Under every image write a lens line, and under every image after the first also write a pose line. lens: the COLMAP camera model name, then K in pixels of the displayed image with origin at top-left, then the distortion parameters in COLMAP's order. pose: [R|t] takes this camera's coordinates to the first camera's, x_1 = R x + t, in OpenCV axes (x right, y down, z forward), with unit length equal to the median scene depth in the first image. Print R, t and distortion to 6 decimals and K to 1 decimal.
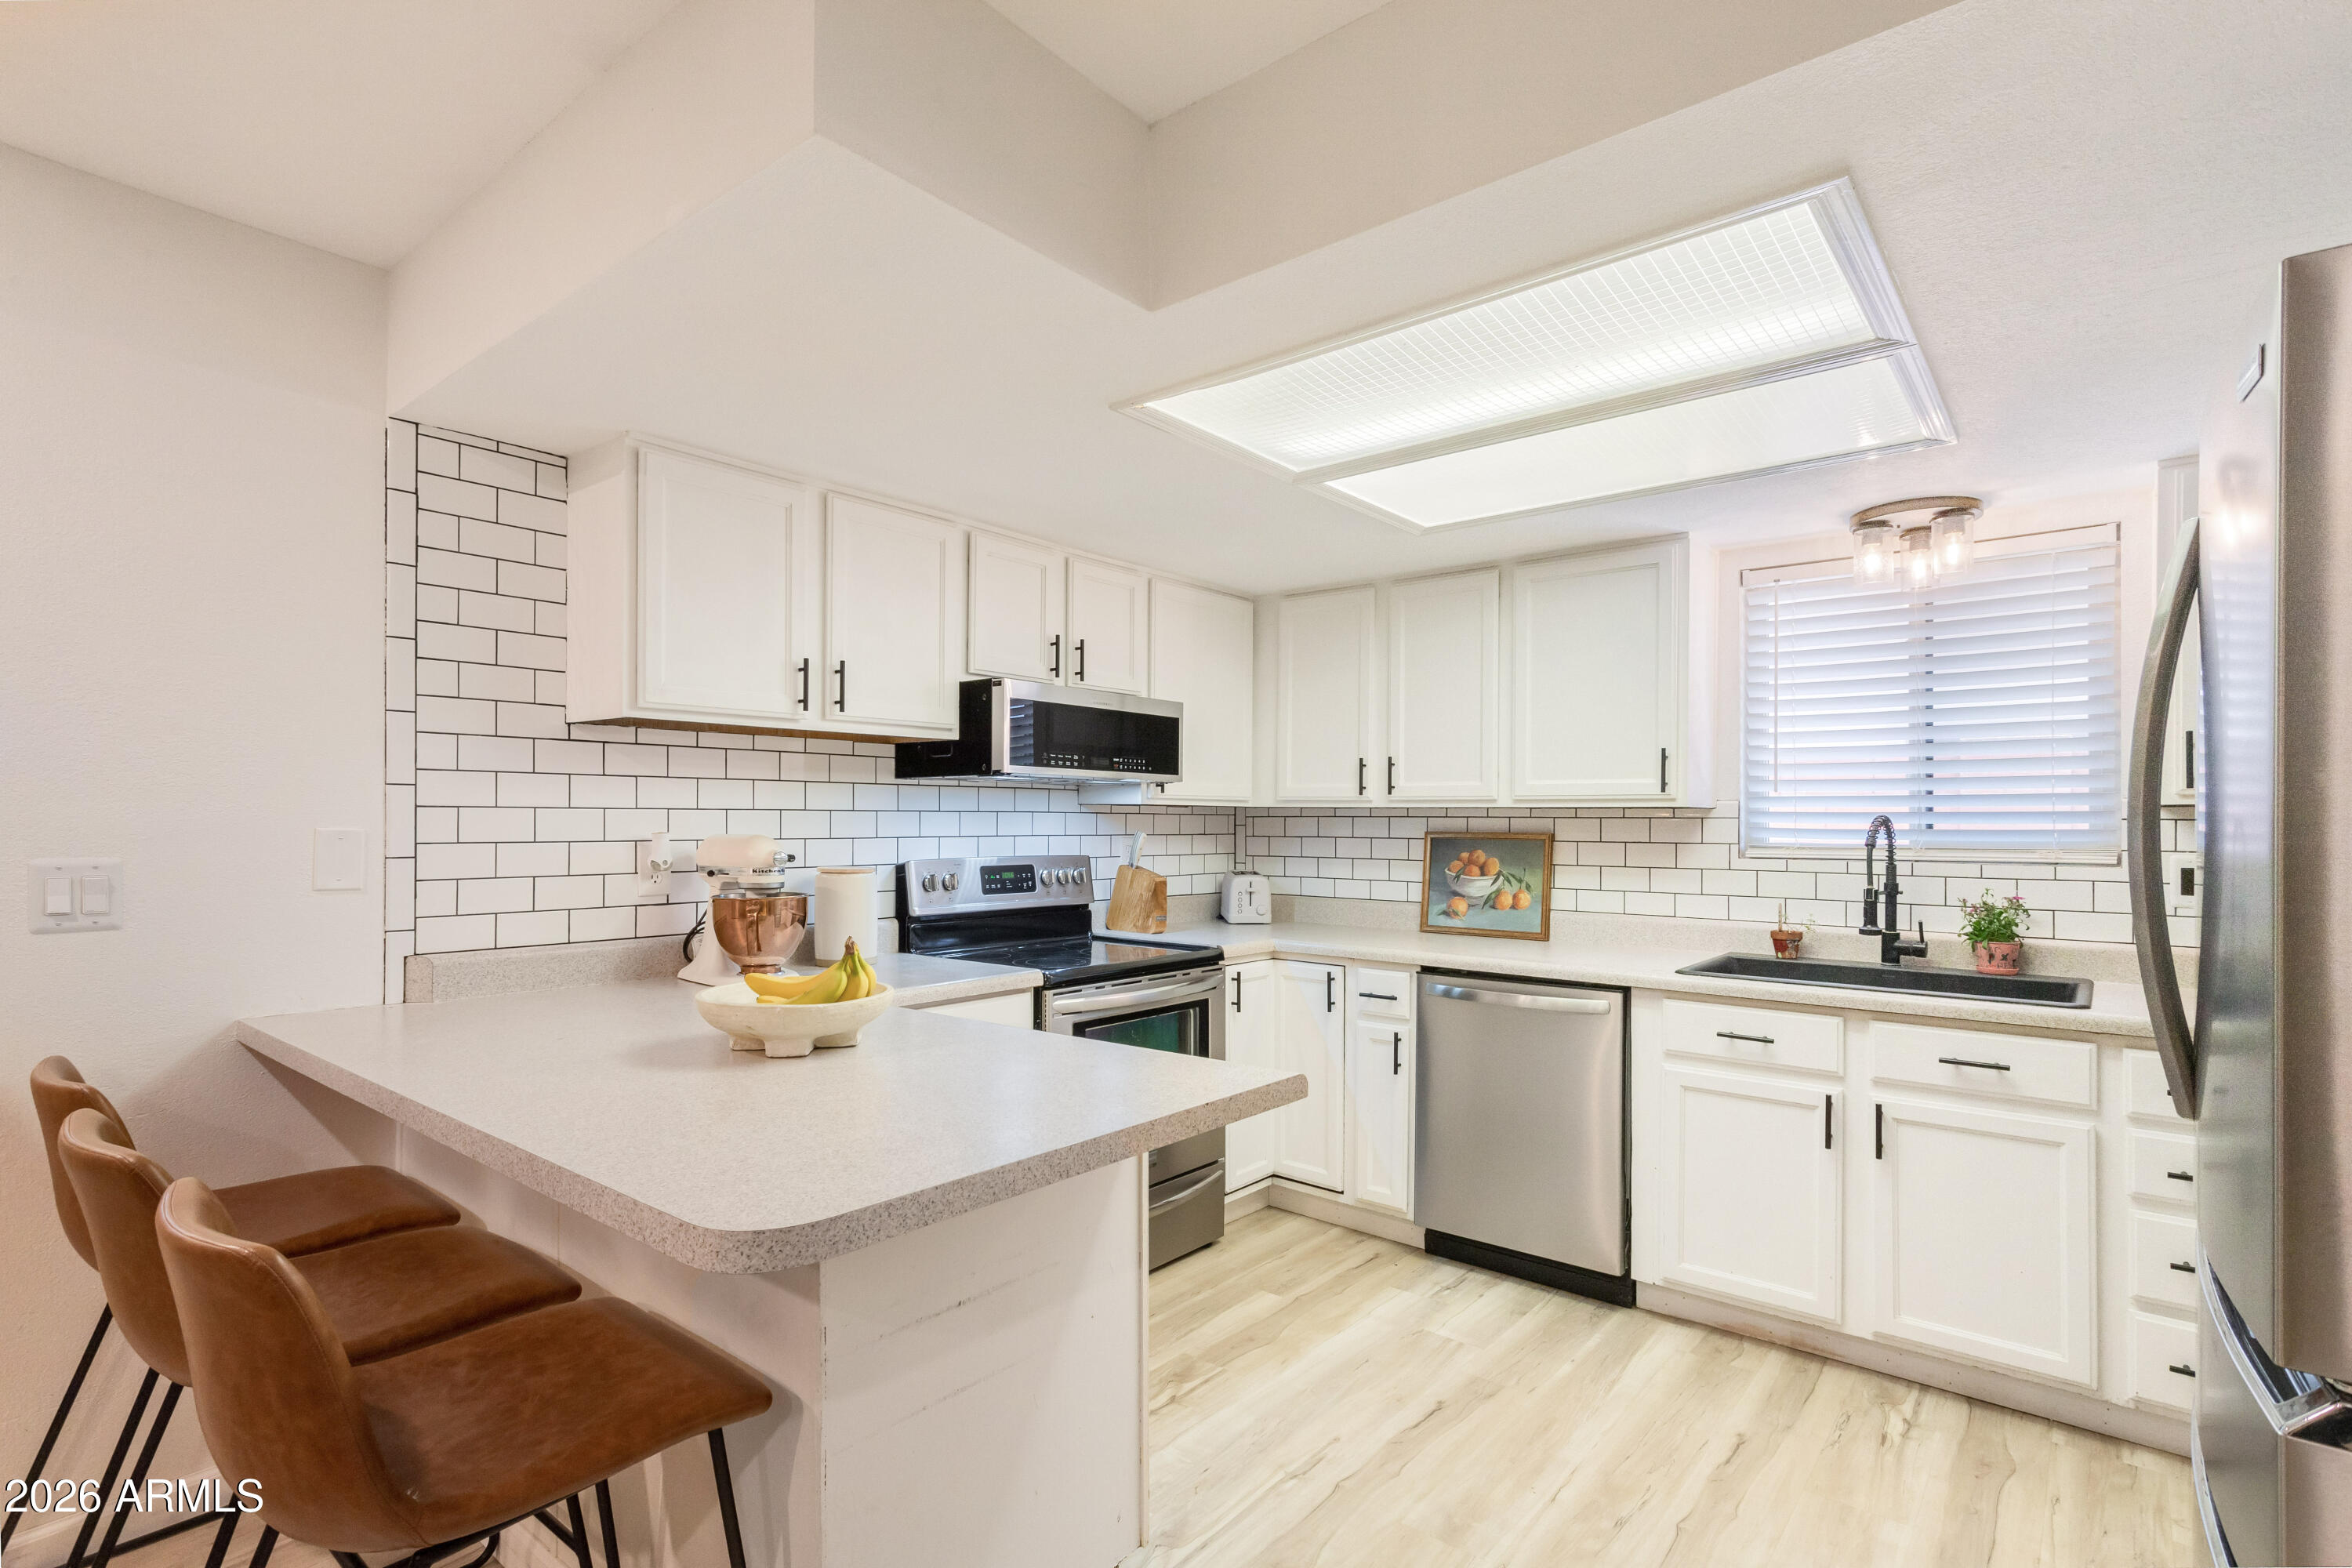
lens RADIAL K [[1117.4, 0, 1178.1], [0, 1117.4, 816.7], [0, 0, 1]] dist [0.001882, 0.000250]
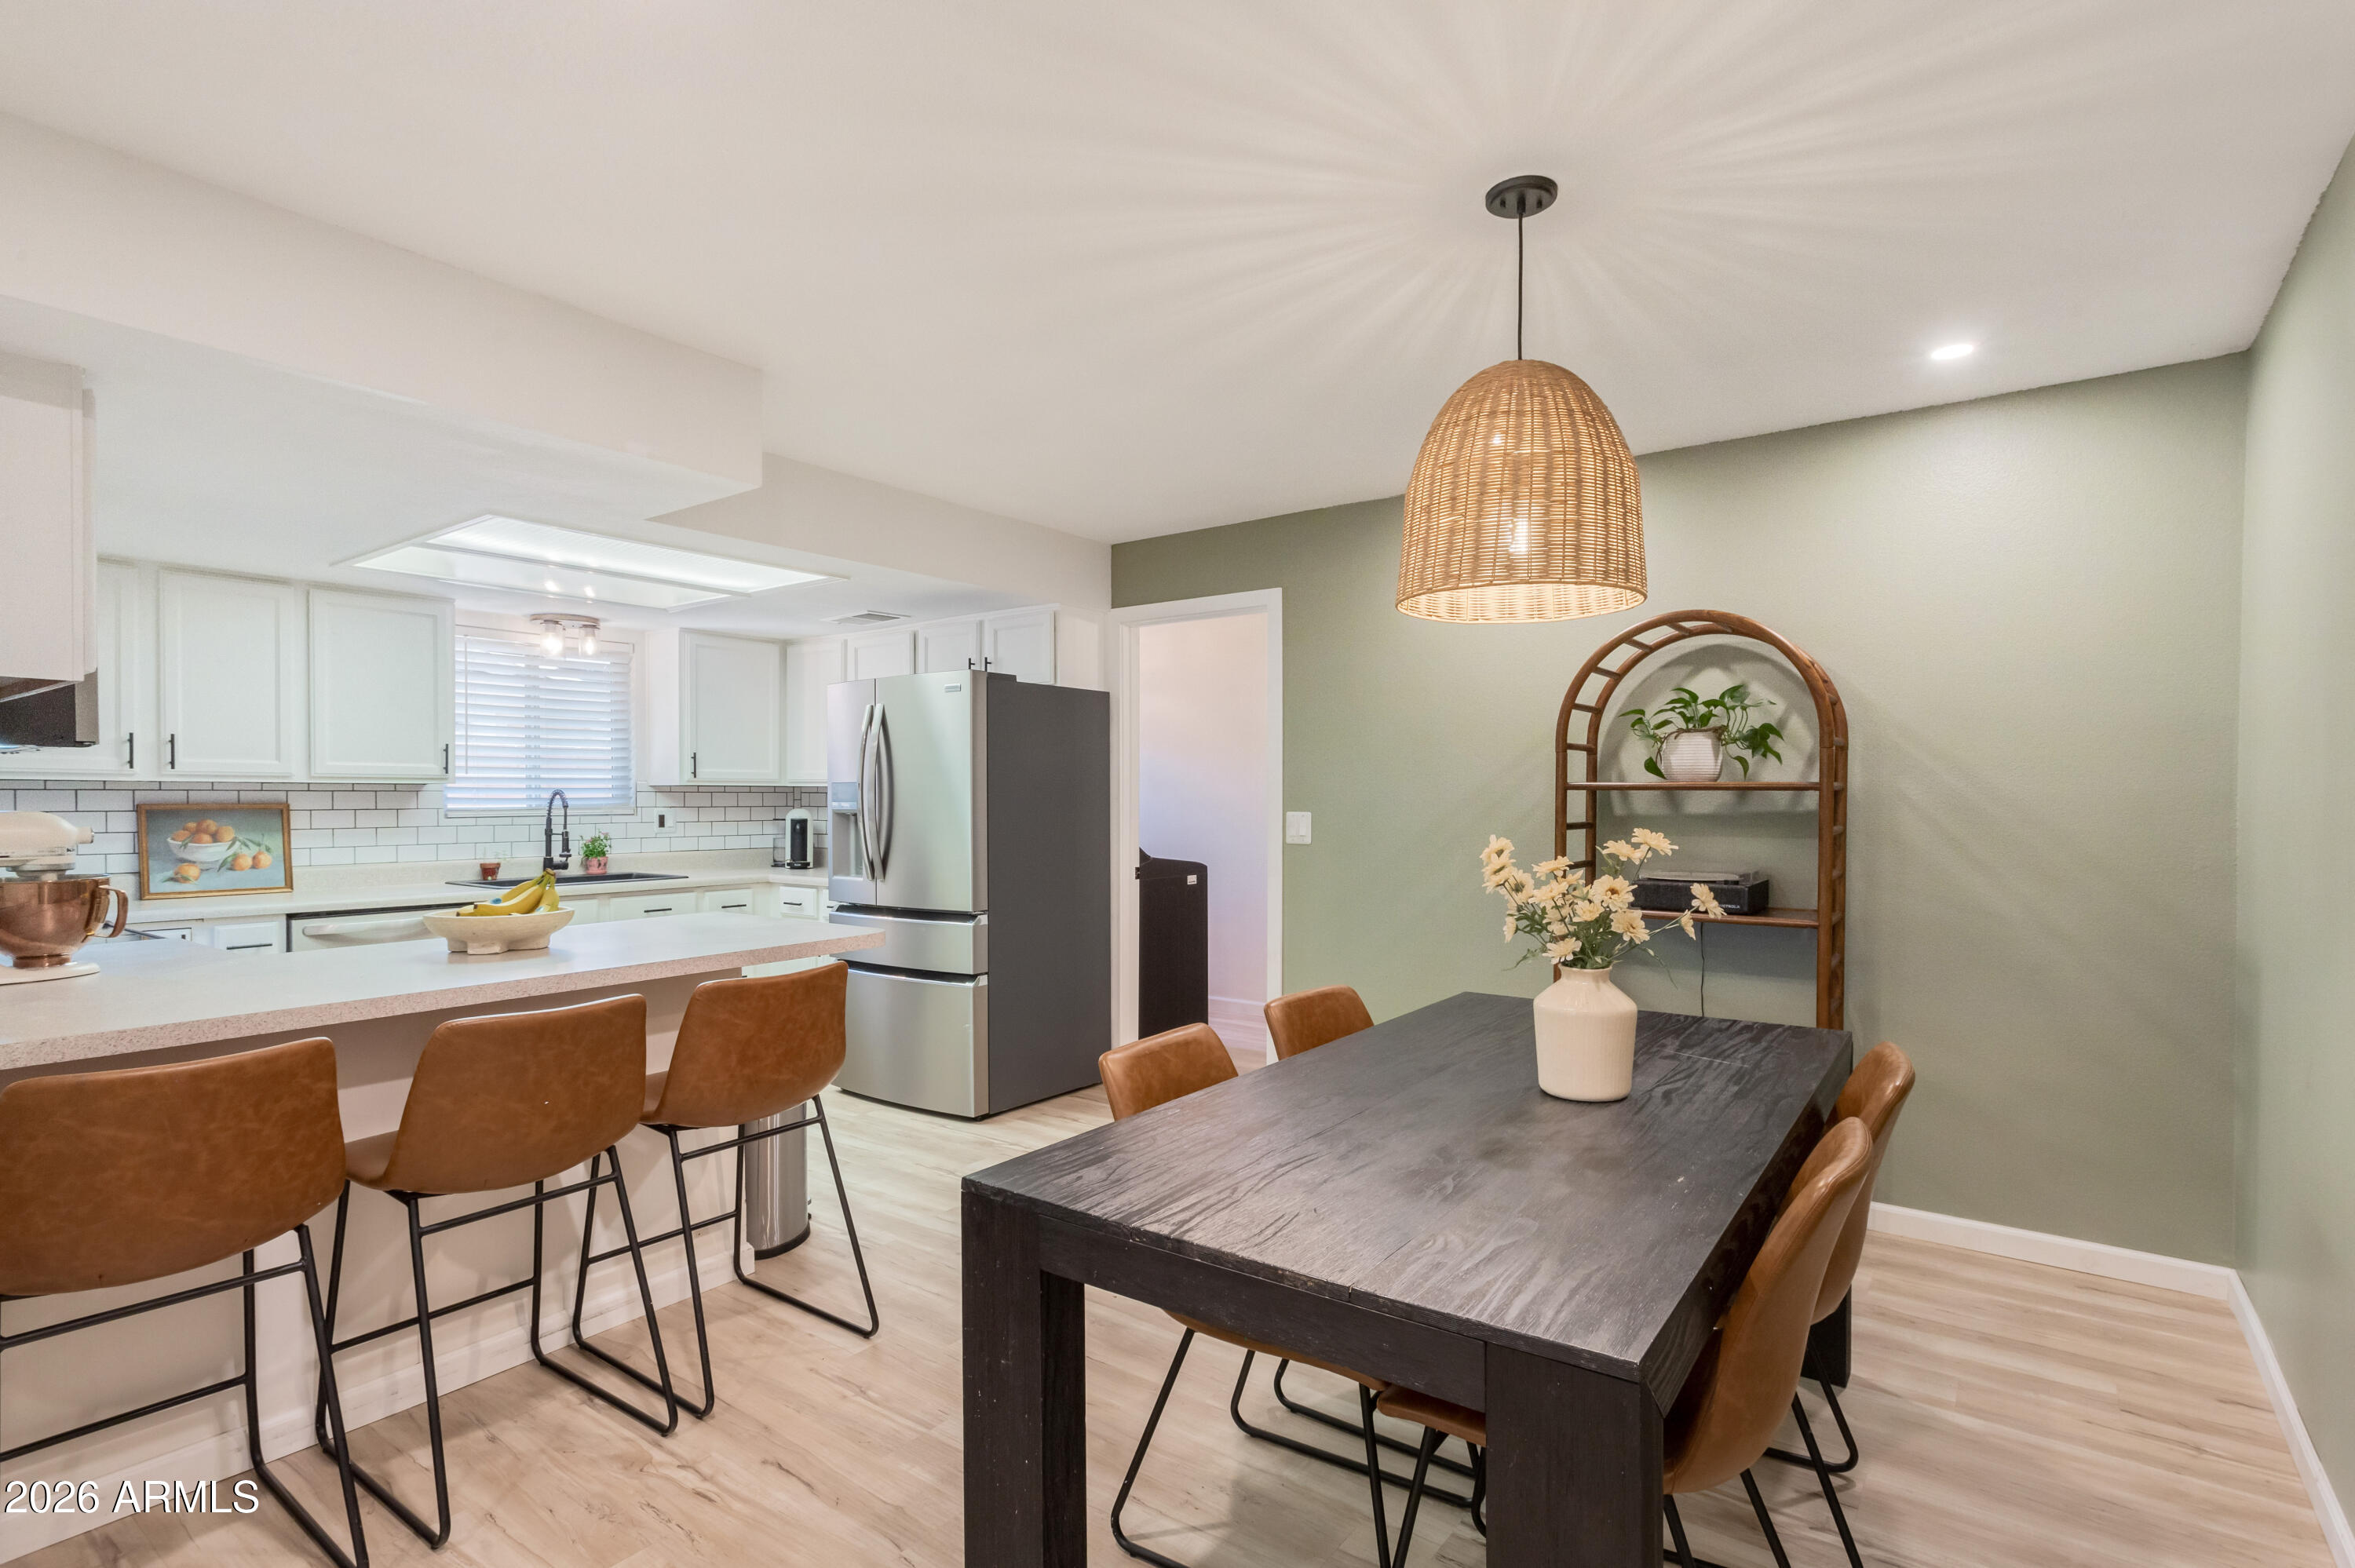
lens RADIAL K [[1139.8, 0, 1176.1], [0, 1139.8, 806.5], [0, 0, 1]] dist [0.005123, 0.001017]
pose [[-0.047450, -0.014133, 0.998774, -1.071277], [-0.002790, 0.999898, 0.014017, -0.002289], [-0.998870, -0.002121, -0.047485, 0.108131]]
